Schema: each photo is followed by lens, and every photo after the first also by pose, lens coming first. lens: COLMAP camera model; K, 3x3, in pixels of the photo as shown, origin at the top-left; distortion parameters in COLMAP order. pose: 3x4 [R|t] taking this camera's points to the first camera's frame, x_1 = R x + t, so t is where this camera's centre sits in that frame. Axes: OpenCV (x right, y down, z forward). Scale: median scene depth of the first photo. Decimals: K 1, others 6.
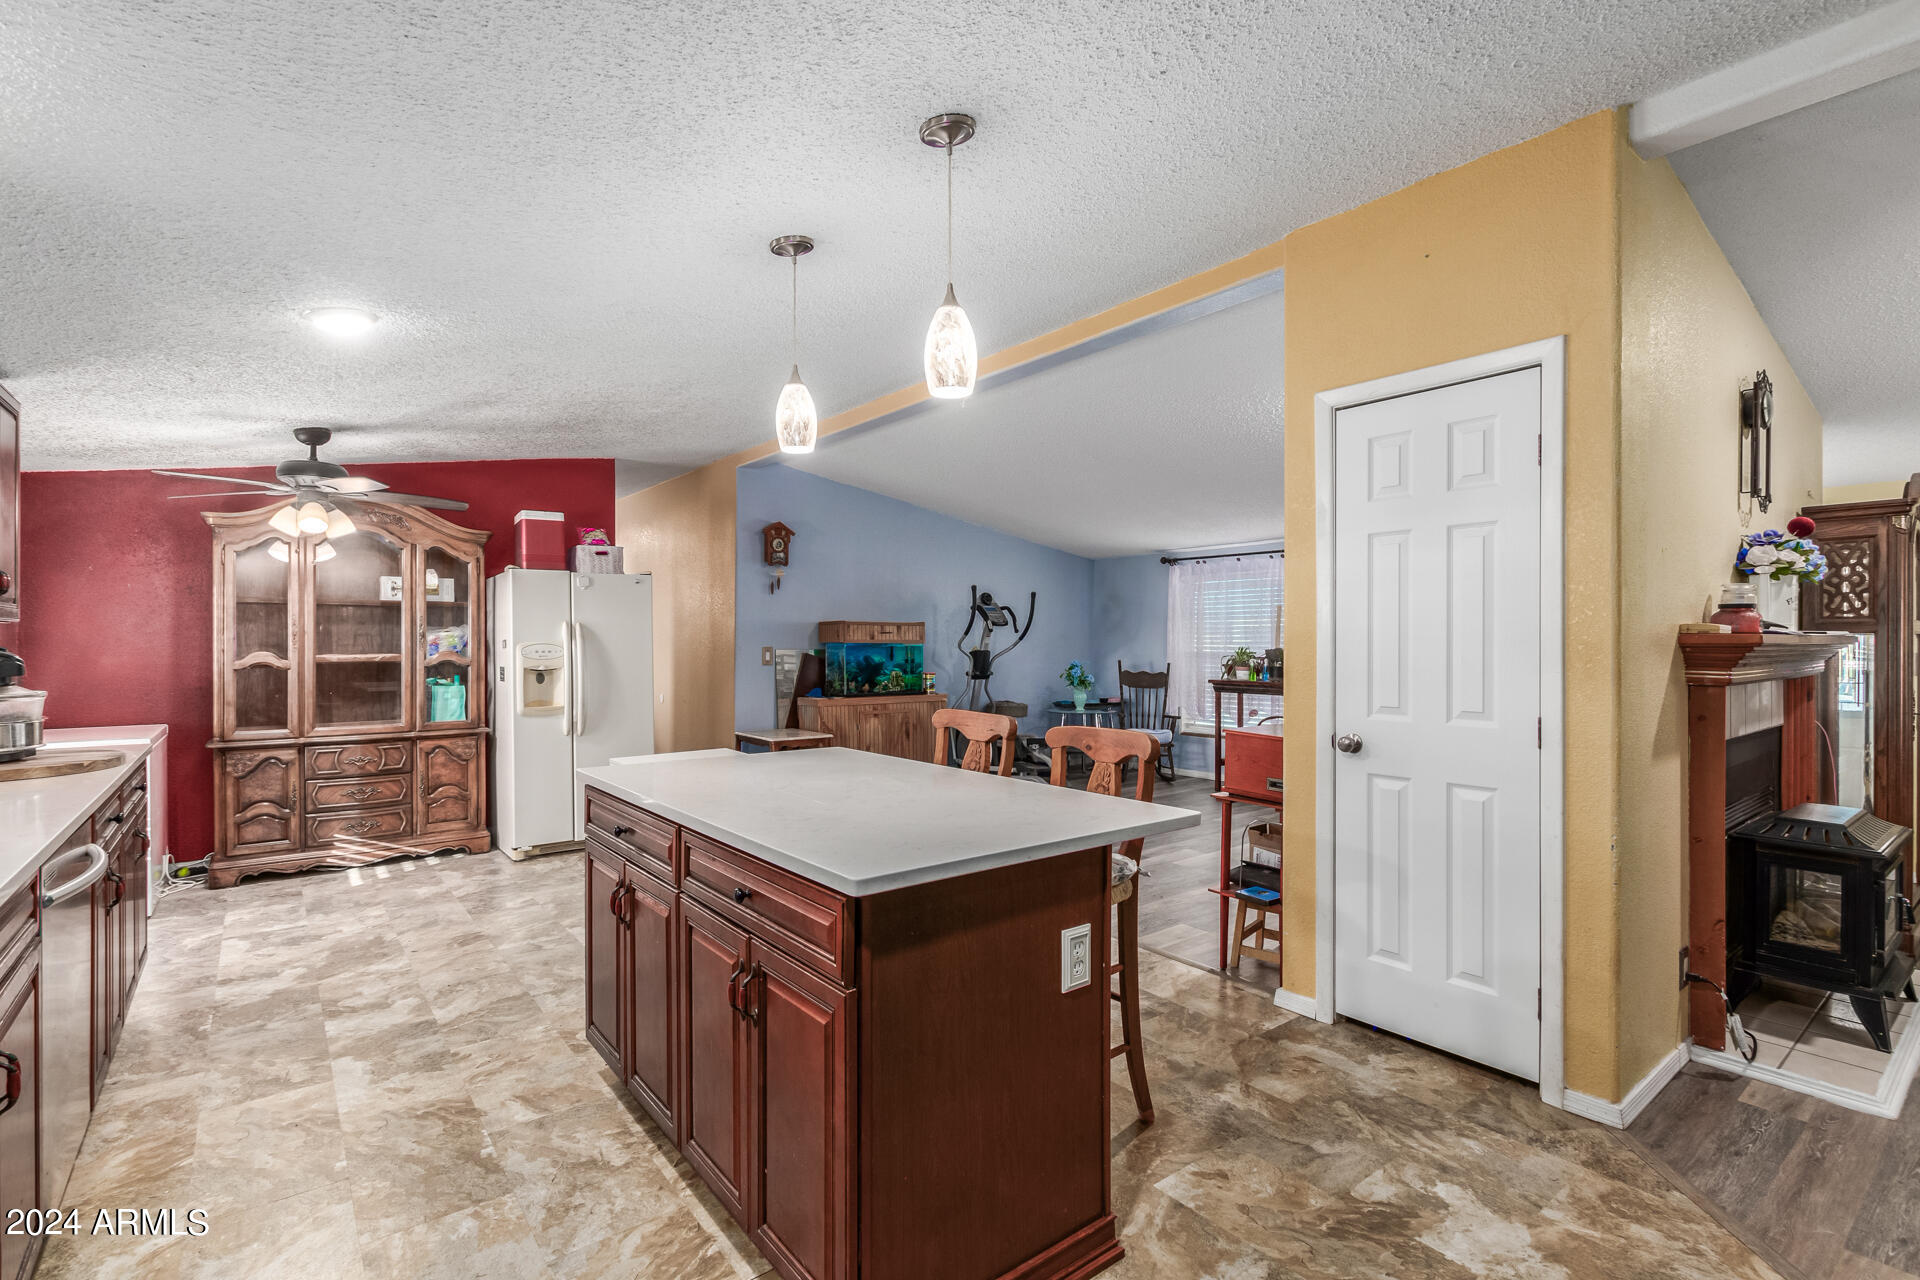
lens RADIAL K [[864.7, 0, 960.0], [0, 864.7, 640.0], [0, 0, 1]] dist [0.004088, 0.000068]
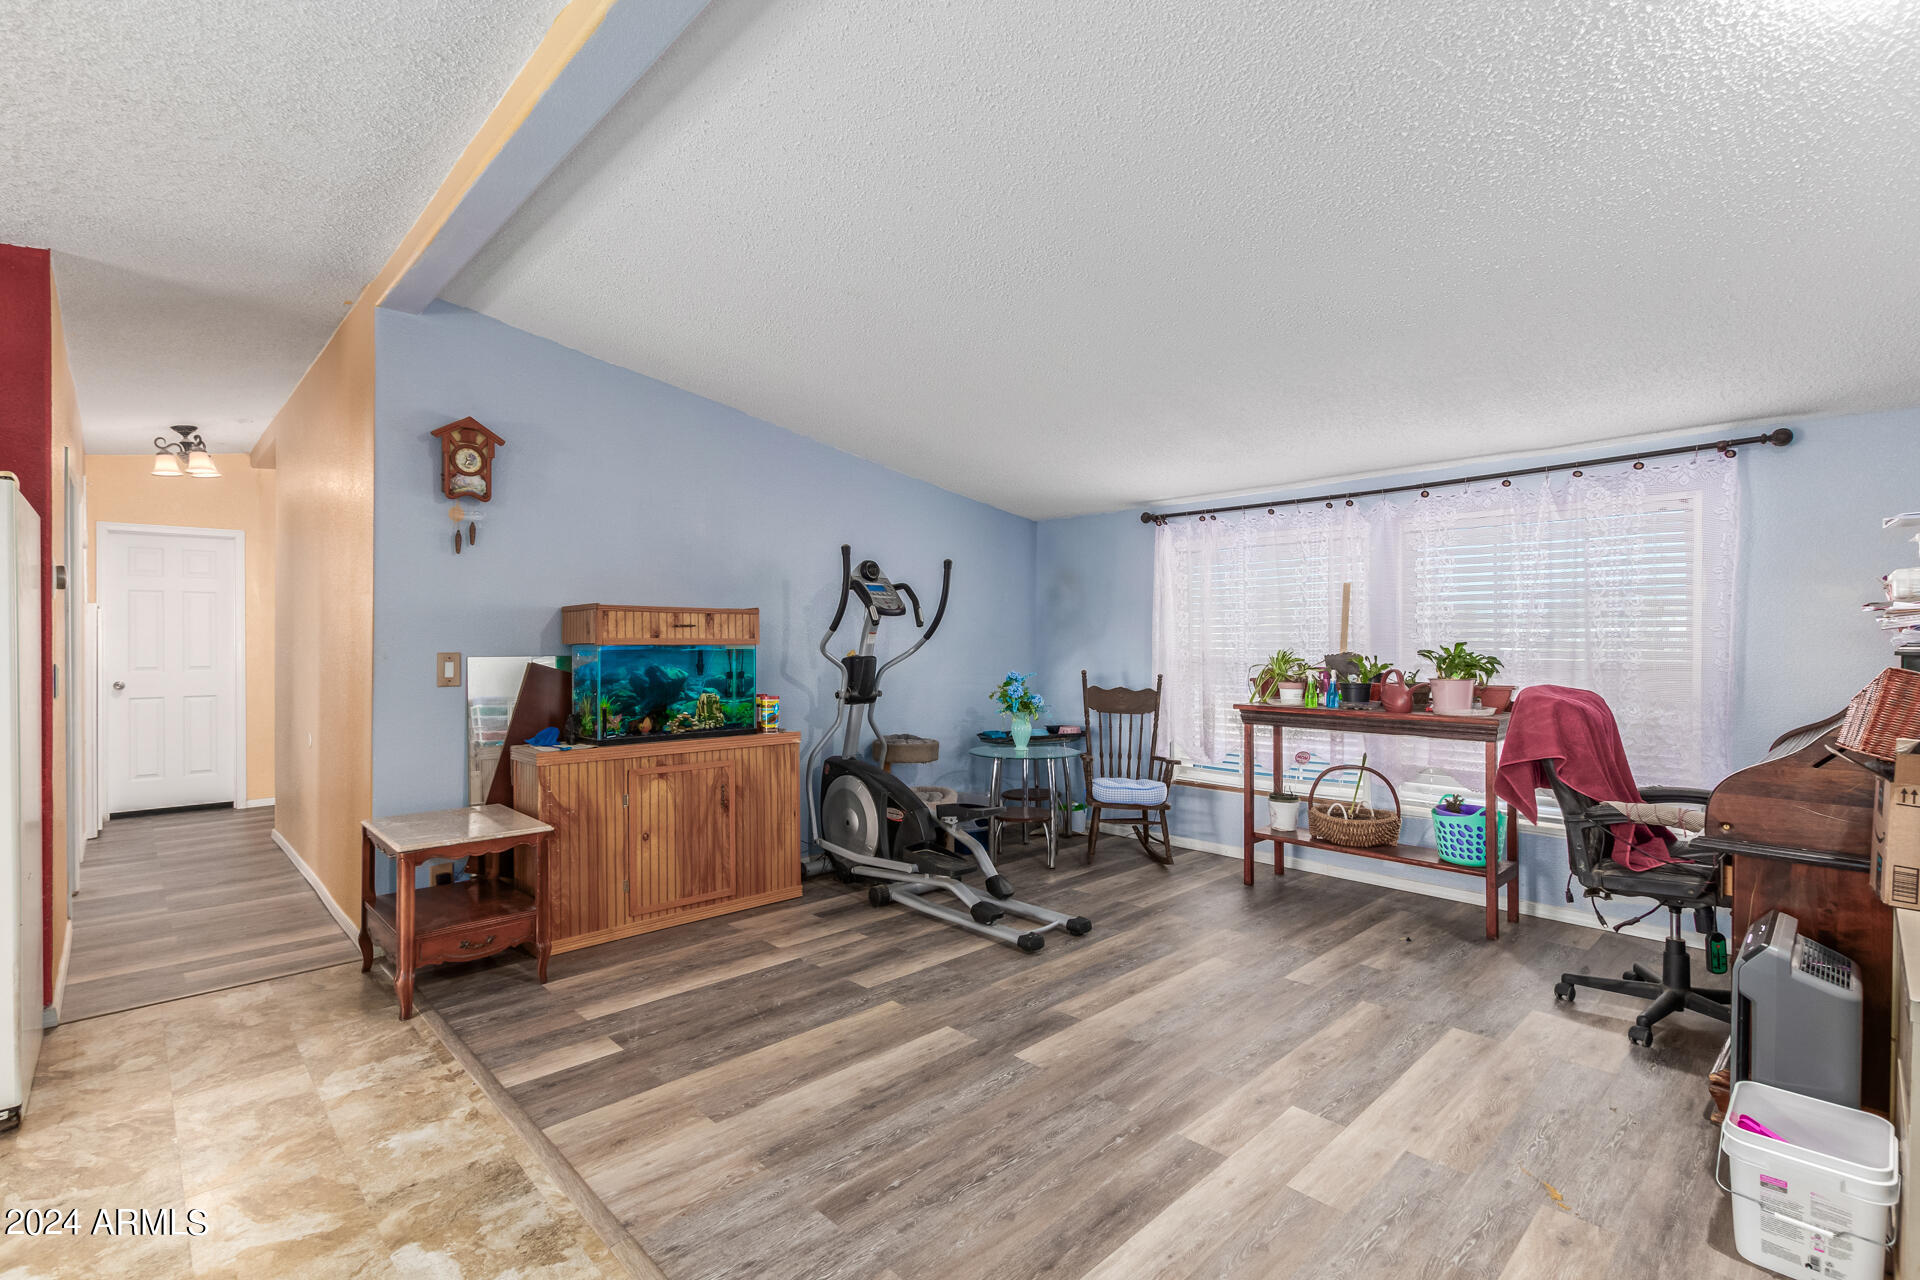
lens RADIAL K [[894.5, 0, 960.0], [0, 894.5, 640.0], [0, 0, 1]] dist [-0.004246, -0.000455]
pose [[0.995766, -0.000402, 0.091928, 0.040489], [0.000165, 0.999997, 0.002584, -0.000974], [-0.091929, -0.002558, 0.995762, 0.421485]]
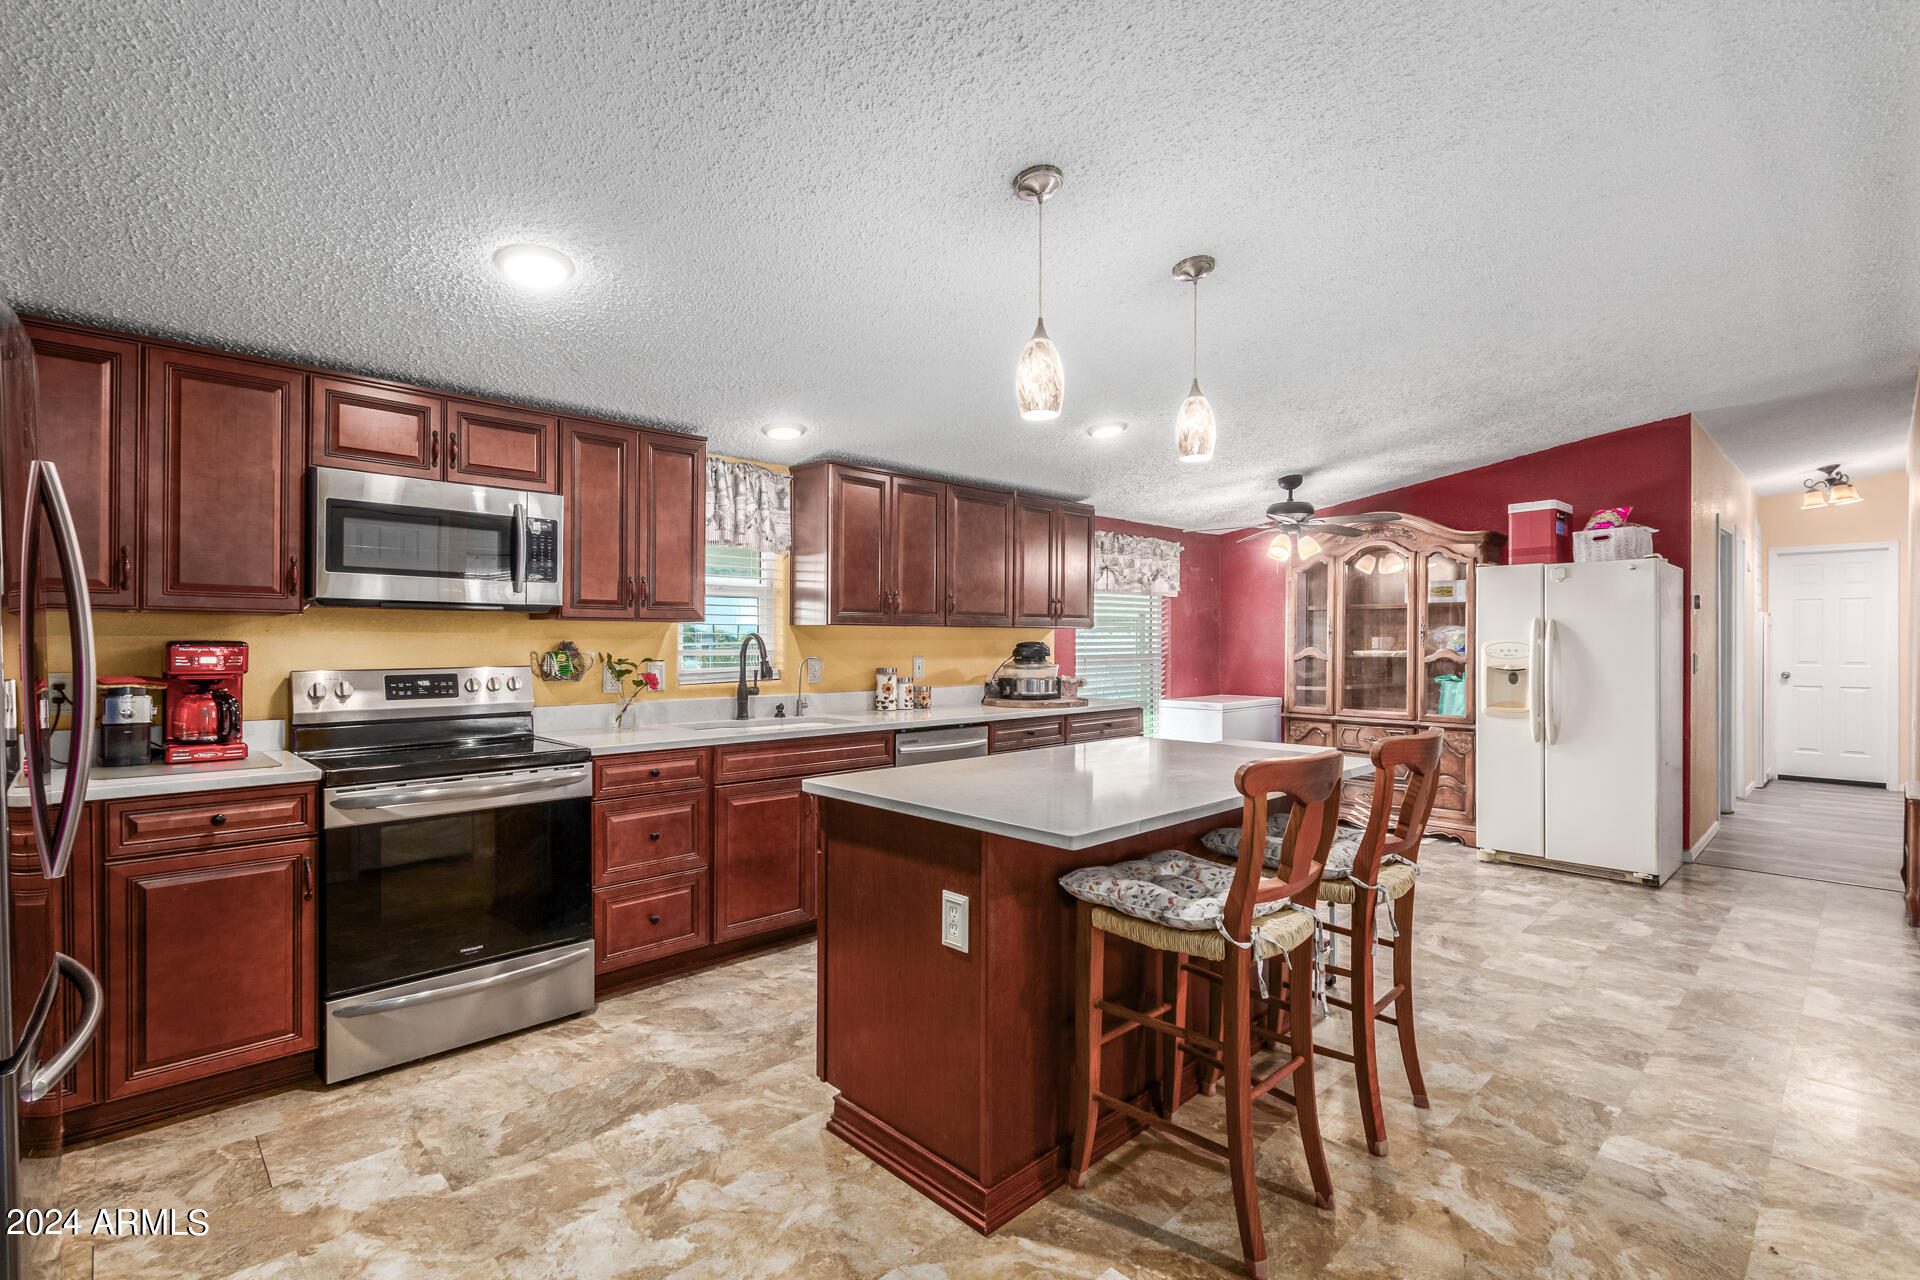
lens RADIAL K [[894.6, 0, 984.6], [0, 894.6, 640.5], [0, 0, 1]] dist [0.001171, -0.000170]
pose [[0.130668, 0.002106, -0.991424, 0.303487], [-0.001912, 0.999996, 0.001872, 0.001328], [0.991424, 0.001651, 0.130672, 0.210952]]
